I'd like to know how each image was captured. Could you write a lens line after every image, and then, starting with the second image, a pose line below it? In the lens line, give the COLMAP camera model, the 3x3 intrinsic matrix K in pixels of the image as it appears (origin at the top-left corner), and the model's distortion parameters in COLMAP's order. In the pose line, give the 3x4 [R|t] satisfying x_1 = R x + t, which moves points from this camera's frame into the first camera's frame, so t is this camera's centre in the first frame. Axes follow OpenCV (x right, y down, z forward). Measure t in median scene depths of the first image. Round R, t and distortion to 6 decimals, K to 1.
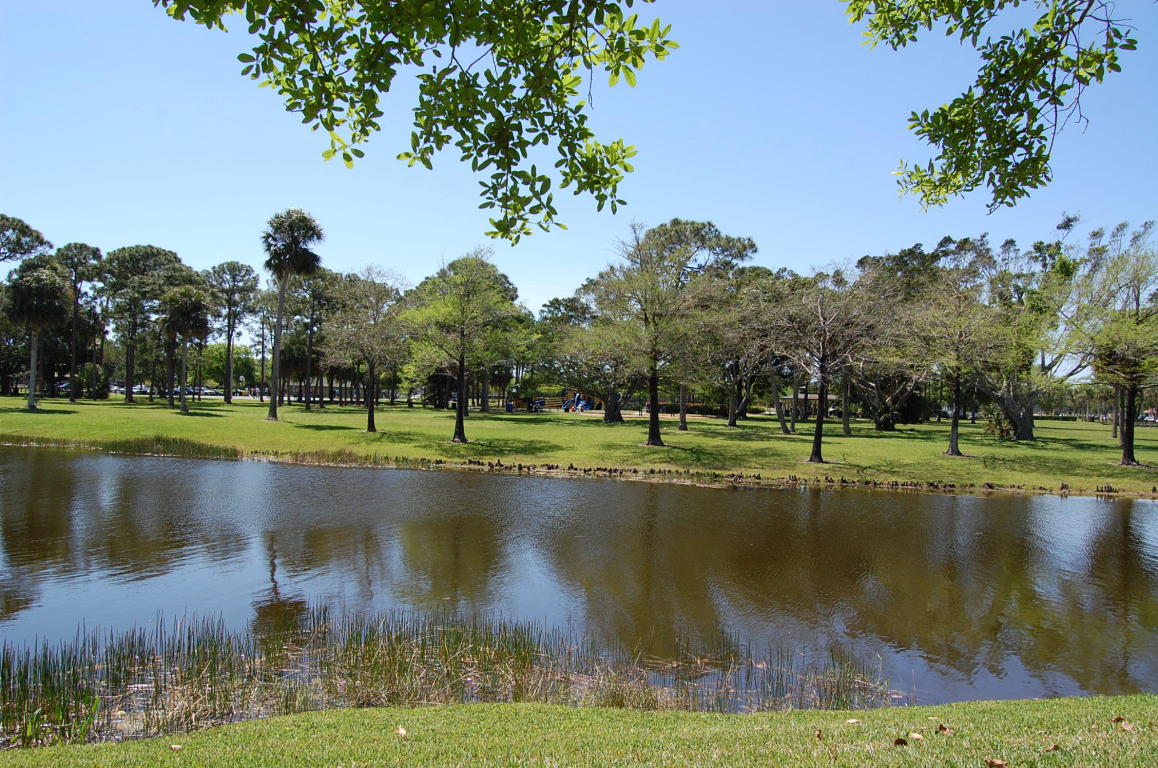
lens RADIAL K [[903.4, 0, 586.0], [0, 903.4, 390.7], [0, 0, 1]] dist [-0.092839, 0.031769]
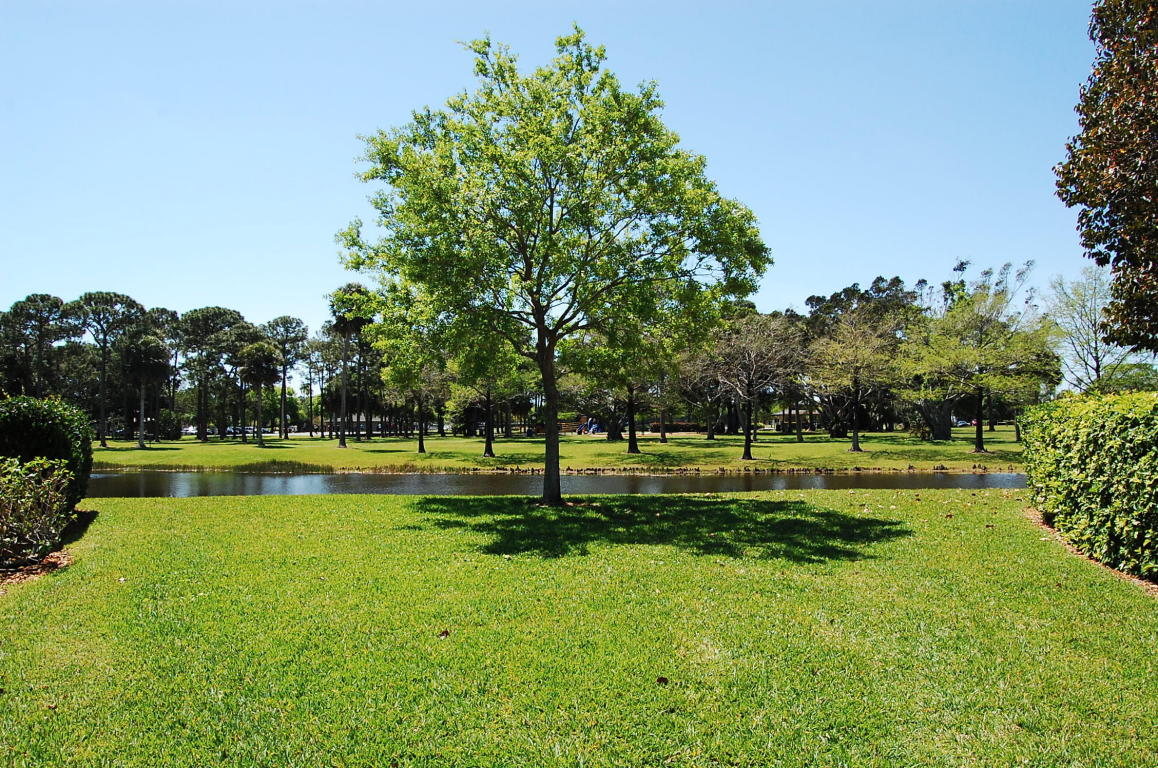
lens RADIAL K [[903.4, 0, 579.2], [0, 903.4, 387.0], [0, 0, 1]] dist [-0.092839, 0.031769]
pose [[0.998581, -0.042136, -0.032566, 0.034747], [0.041045, 0.998596, -0.033473, 0.002787], [0.033930, 0.032089, 0.998909, -0.282605]]
